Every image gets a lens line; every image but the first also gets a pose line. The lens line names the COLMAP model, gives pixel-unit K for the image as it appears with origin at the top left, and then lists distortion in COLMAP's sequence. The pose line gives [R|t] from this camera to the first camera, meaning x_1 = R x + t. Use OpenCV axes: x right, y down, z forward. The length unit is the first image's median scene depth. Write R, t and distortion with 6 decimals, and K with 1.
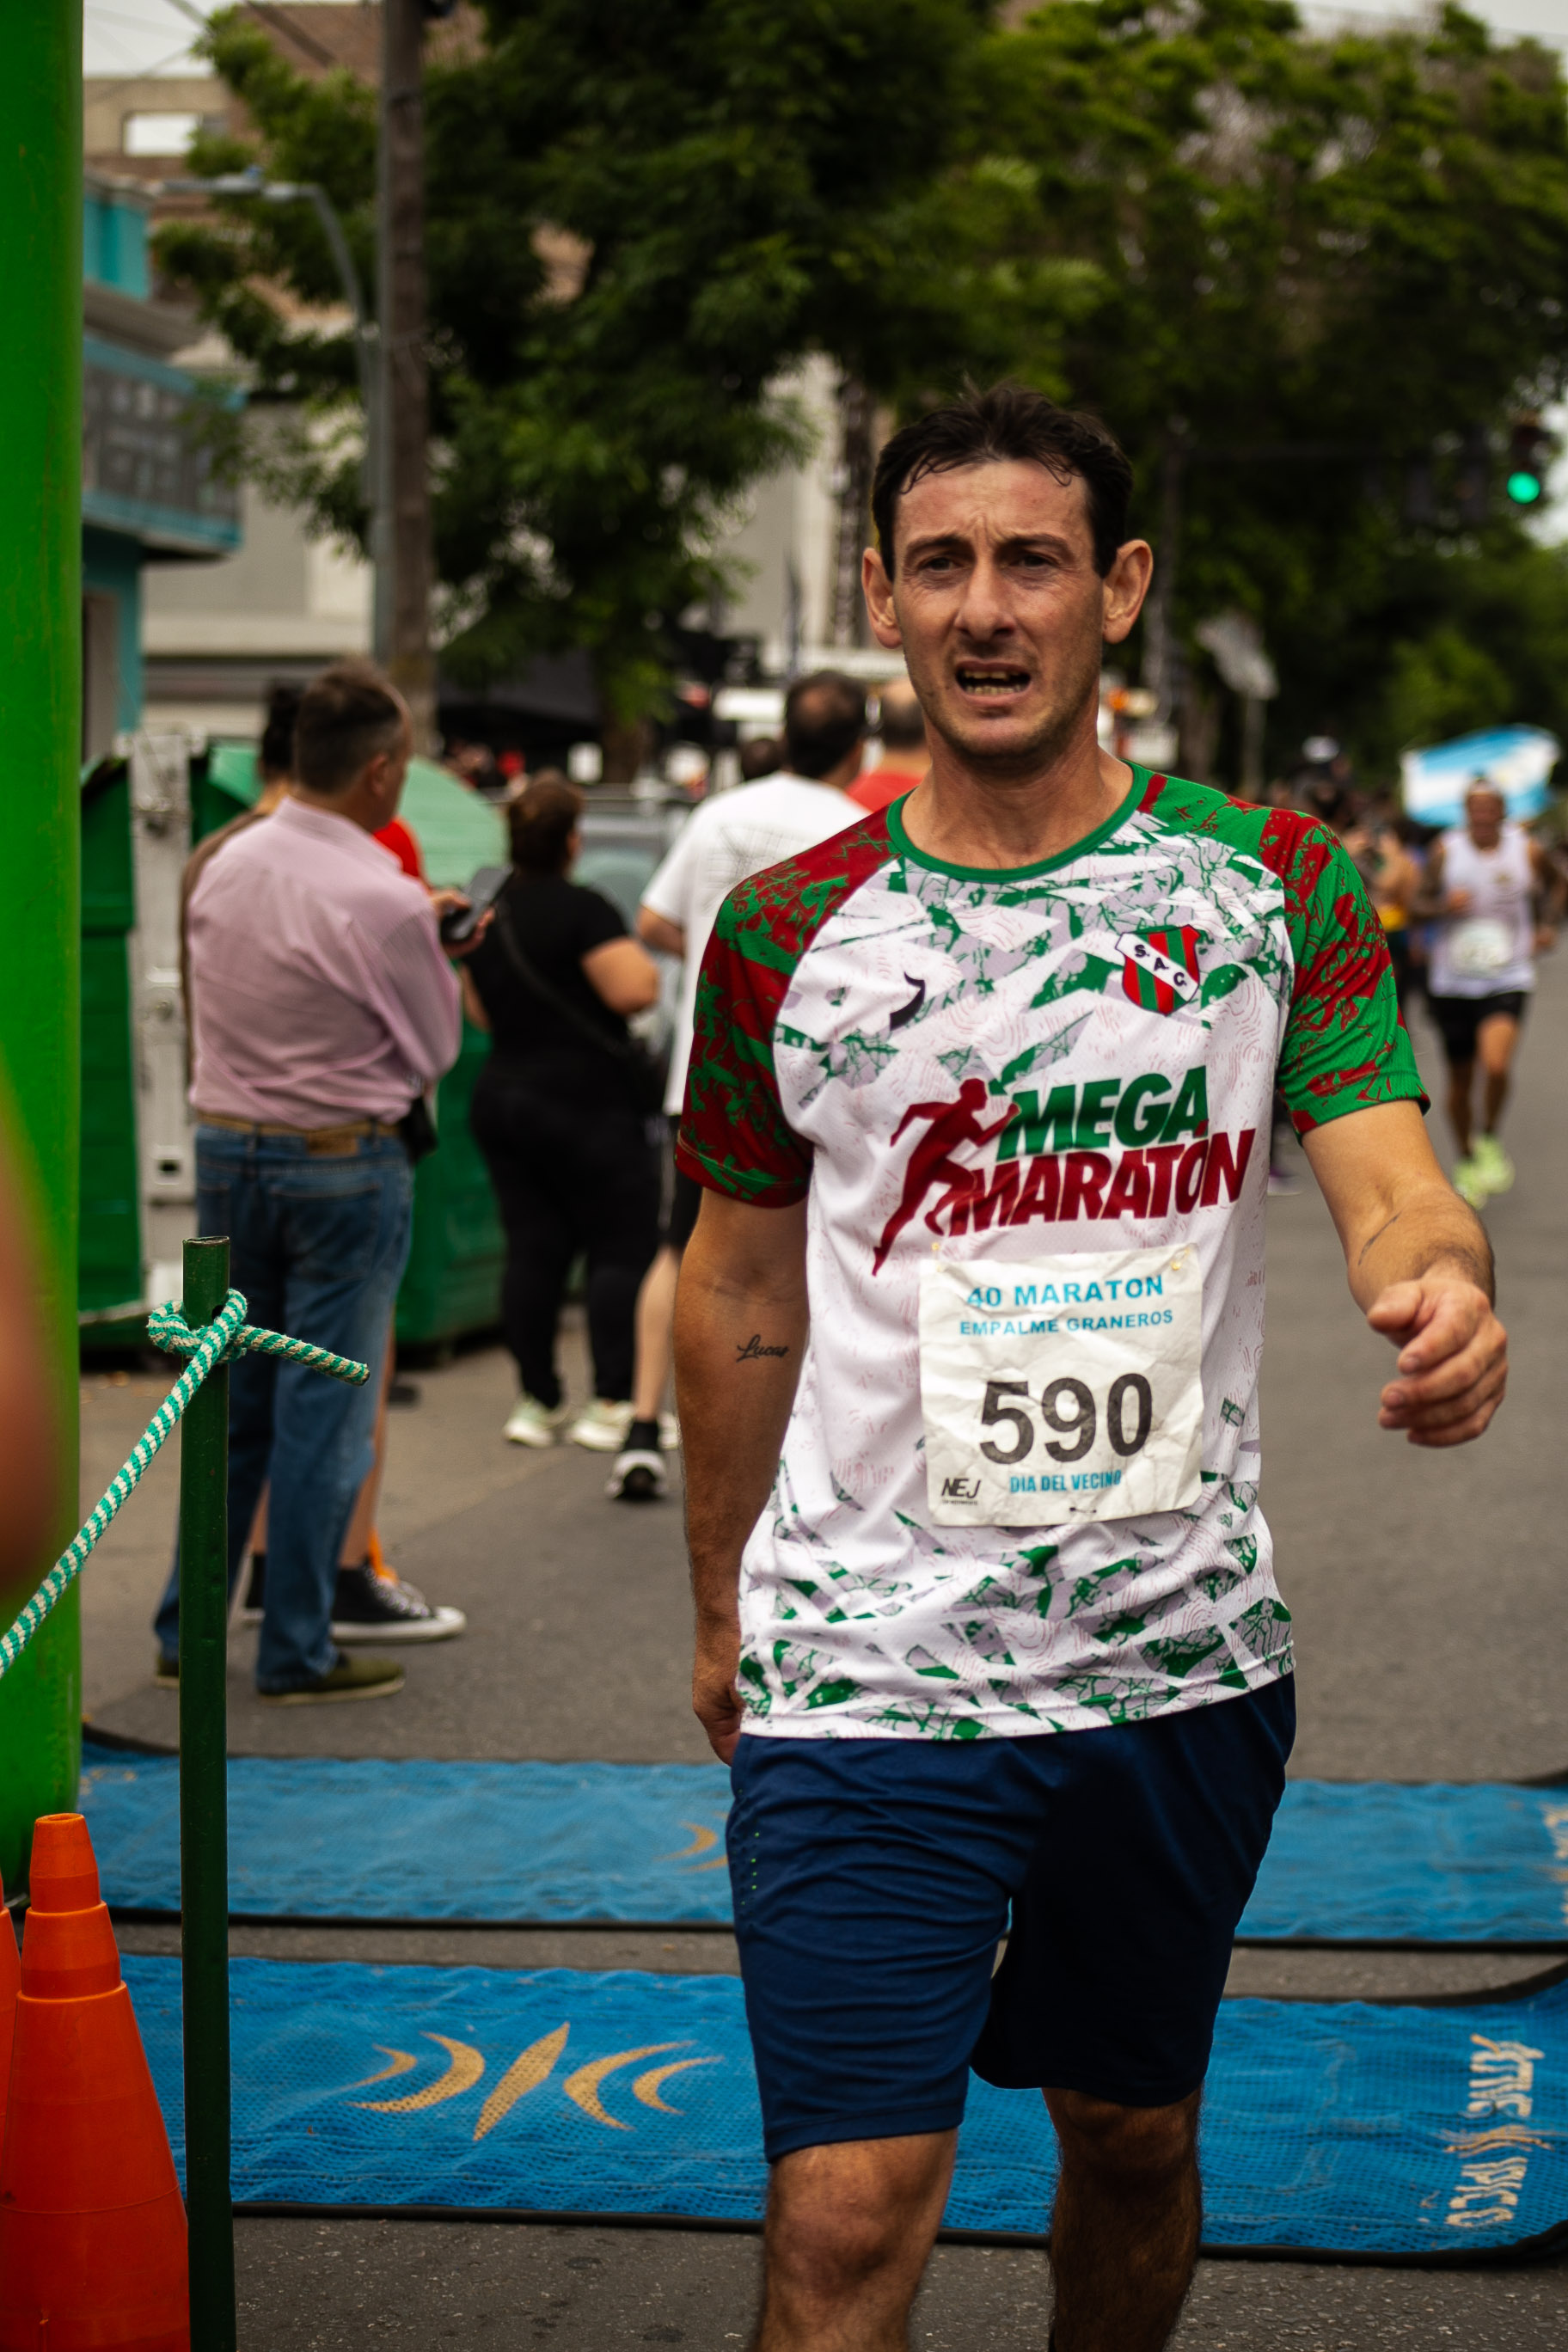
lens RADIAL K [[5430.2, 0, 787.5], [0, 5430.2, 1177.0], [0, 0, 1]] dist [-0.096859, 0.762364]
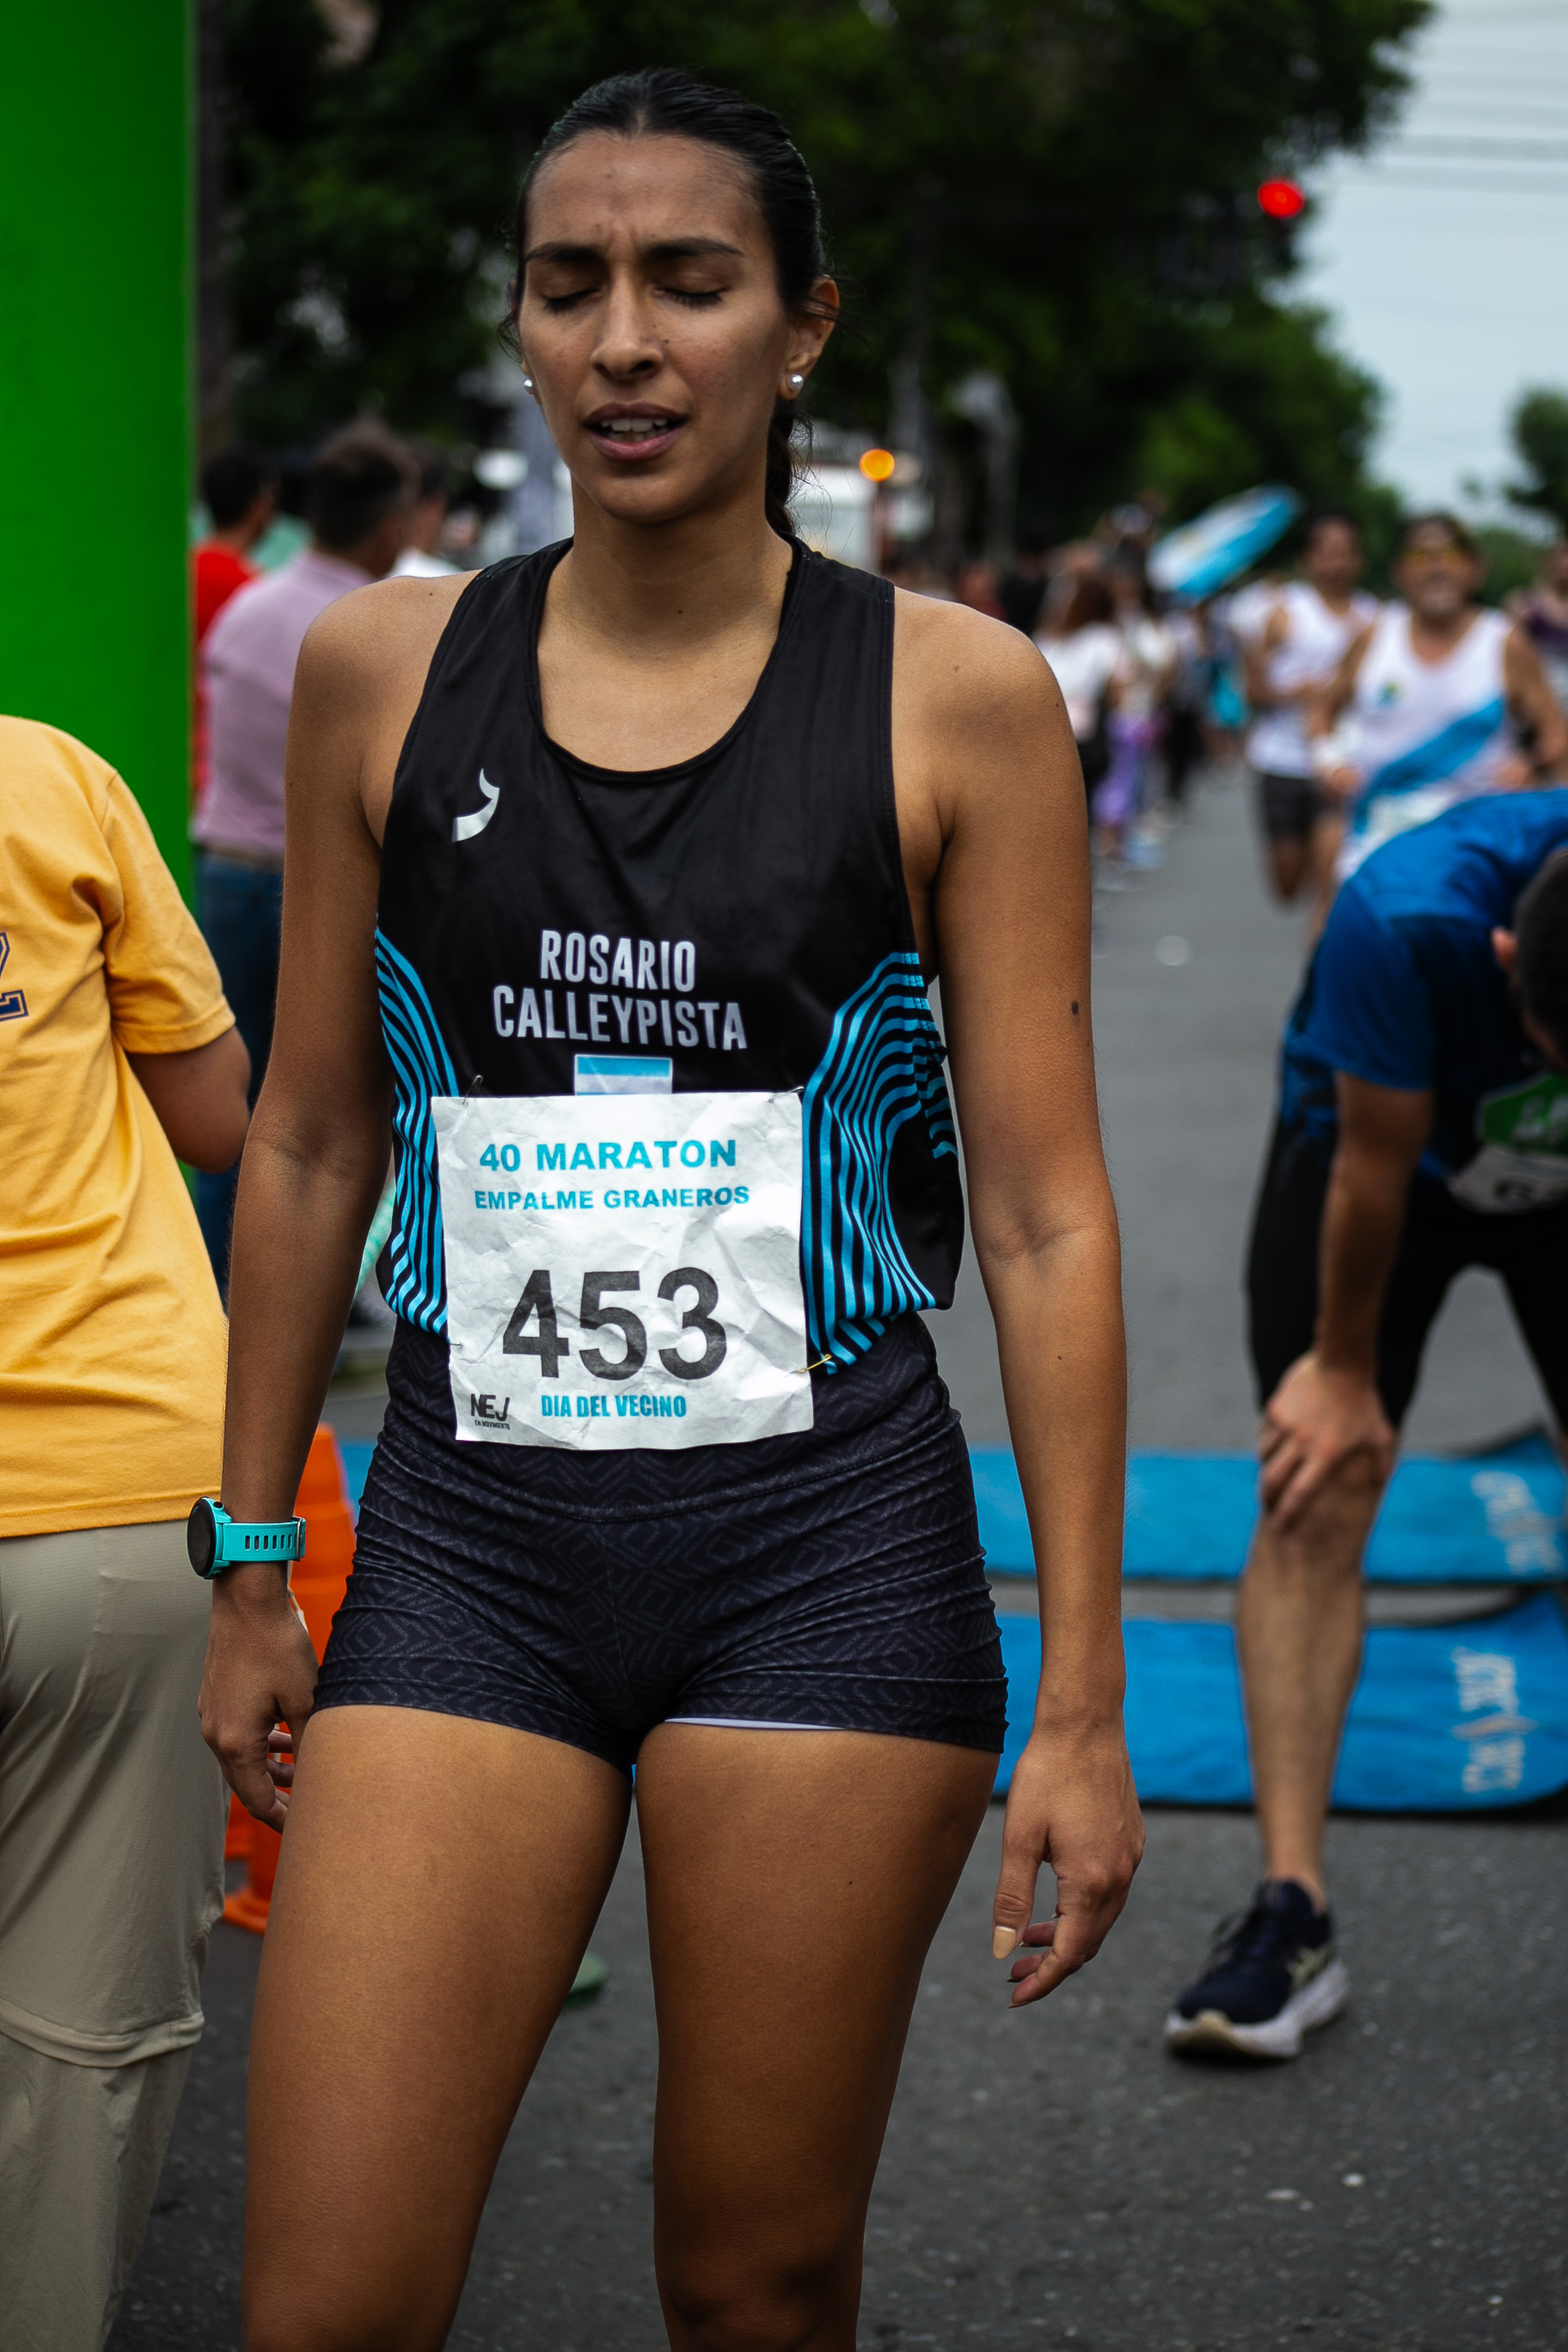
lens RADIAL K [[5584.4, 0, 829.7], [0, 5584.4, 1175.8], [0, 0, 1]] dist [-0.033374, 0.651730]
pose [[0.997970, -0.001311, 0.063667, -0.069636], [-0.001185, 0.999233, 0.039145, 0.011680], [-0.063670, -0.039141, 0.997203, -0.139904]]
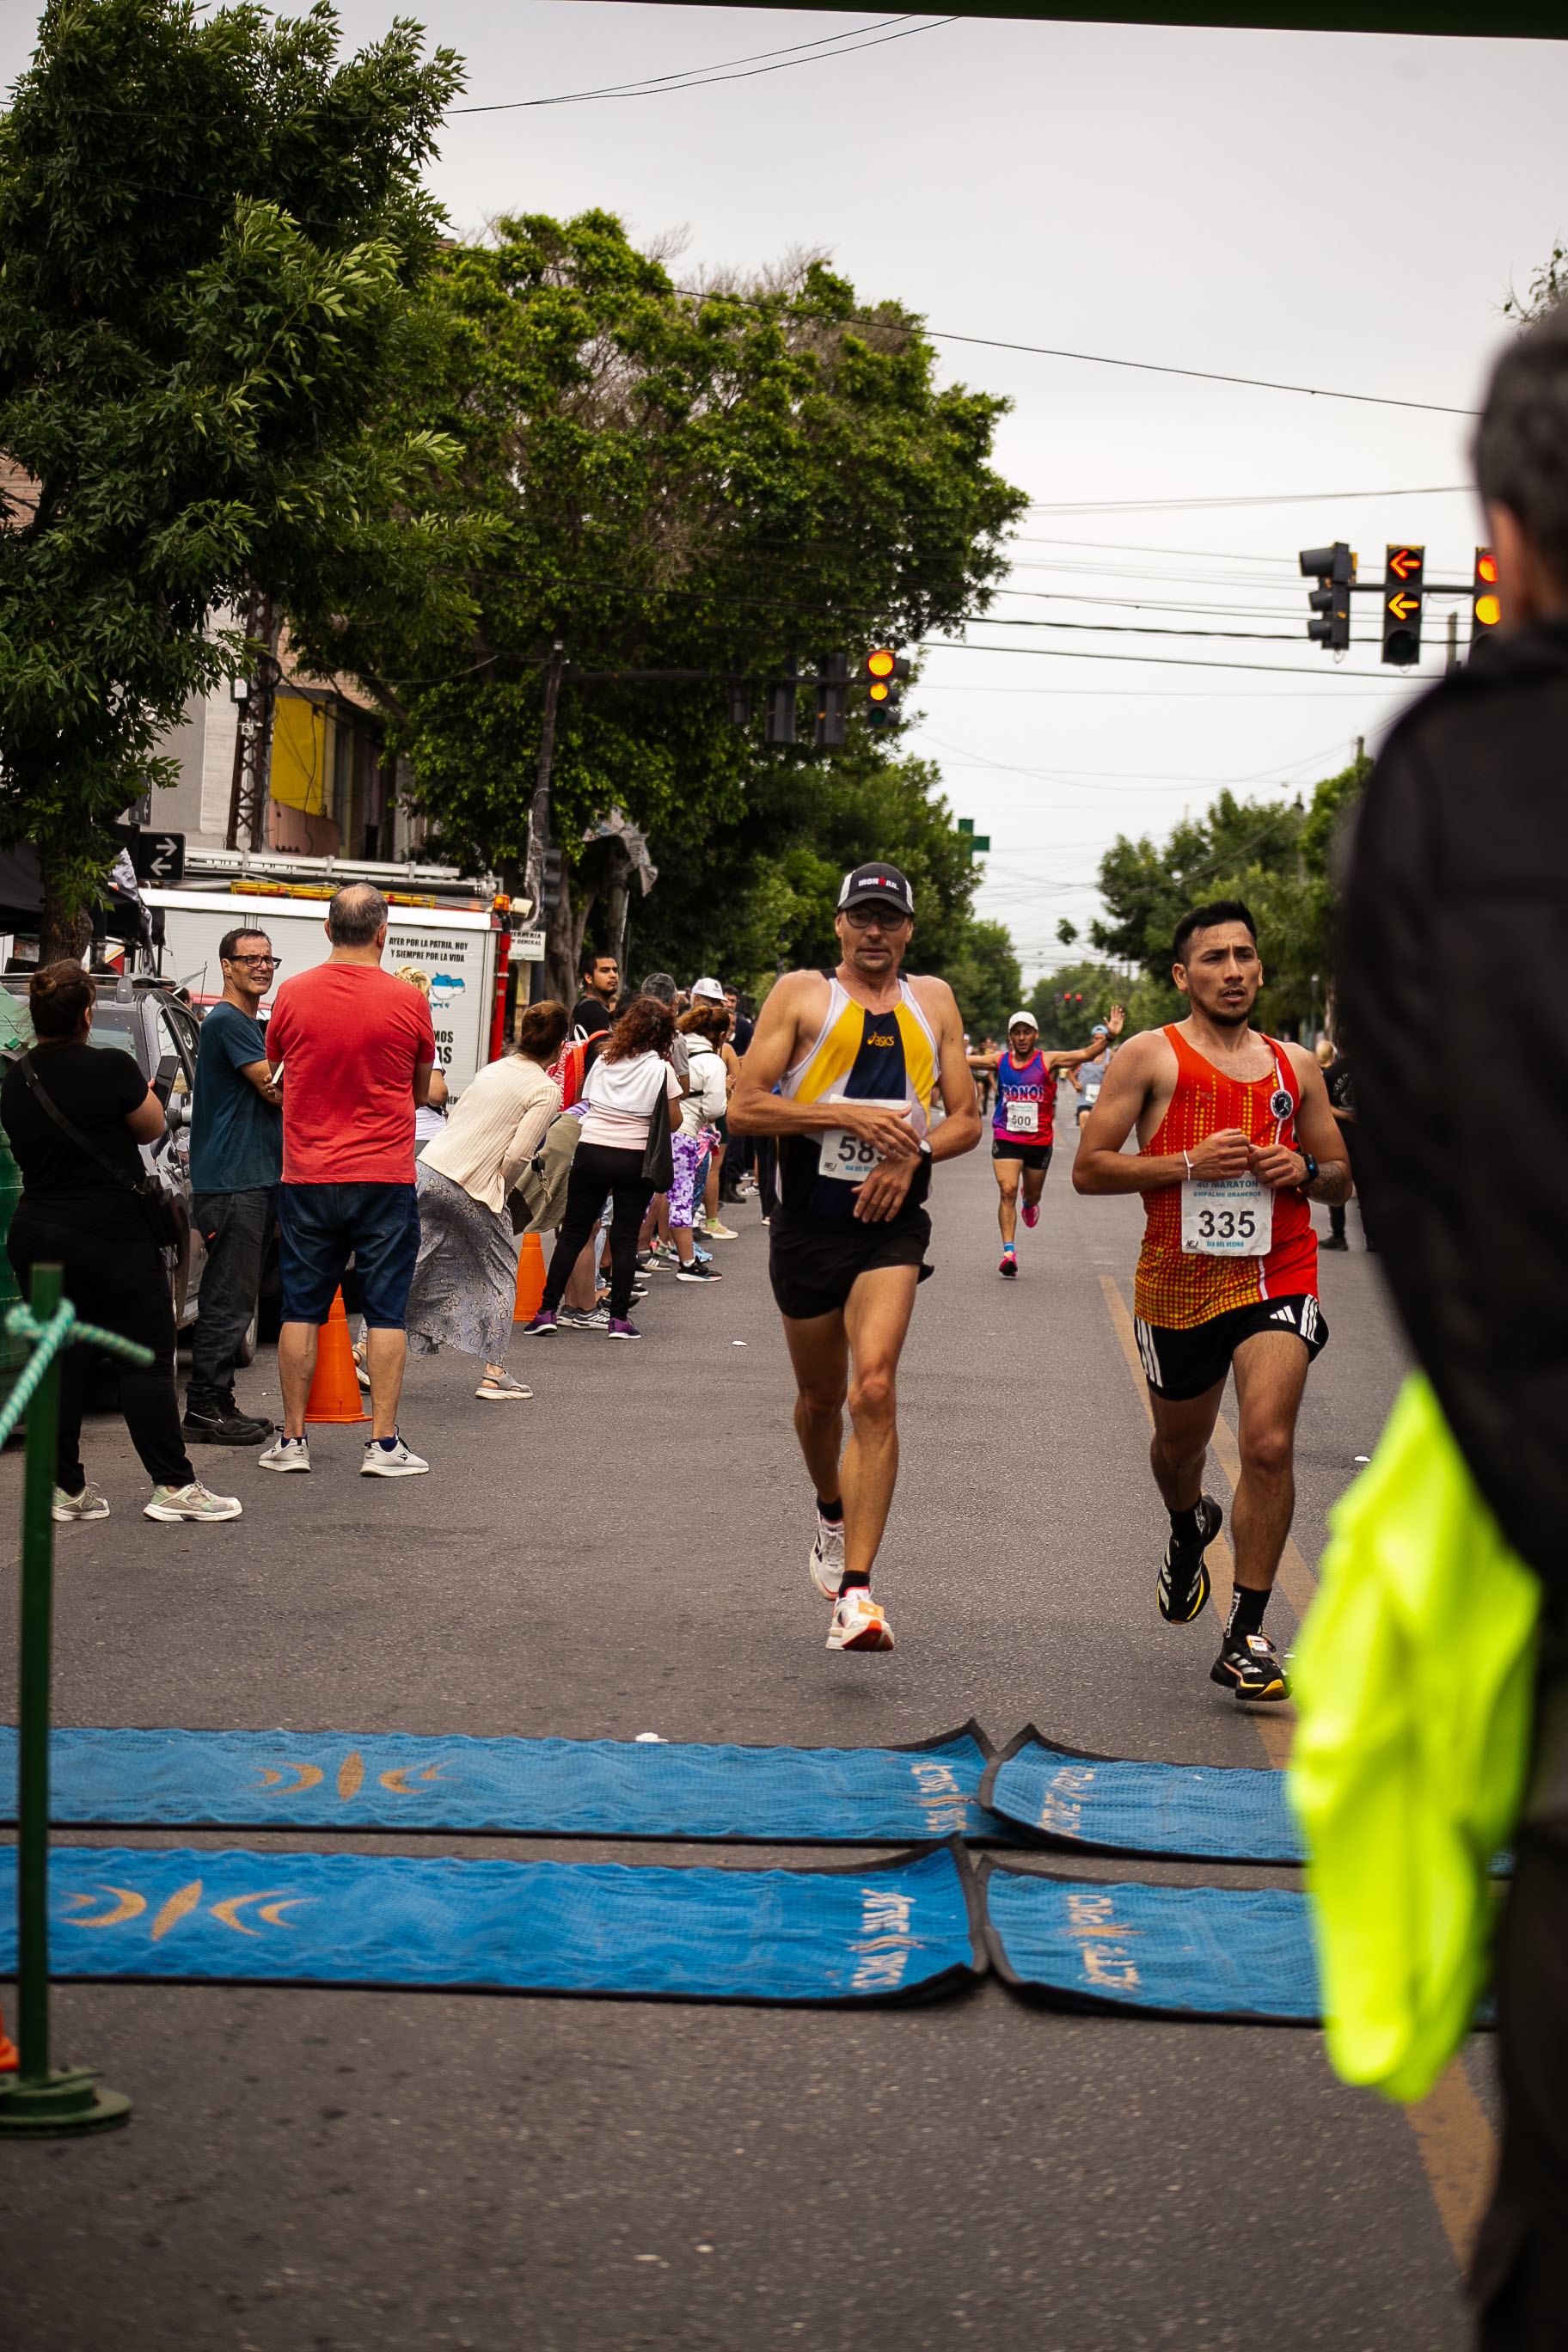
lens RADIAL K [[5326.7, 0, 788.1], [0, 5326.7, 1119.8], [0, 0, 1]] dist [-0.064304, 0.298664]
pose [[0.992397, 0.021279, 0.121227, -0.053621], [-0.015698, 0.998781, -0.046808, 0.023657], [-0.122076, 0.044549, 0.991521, -0.306801]]
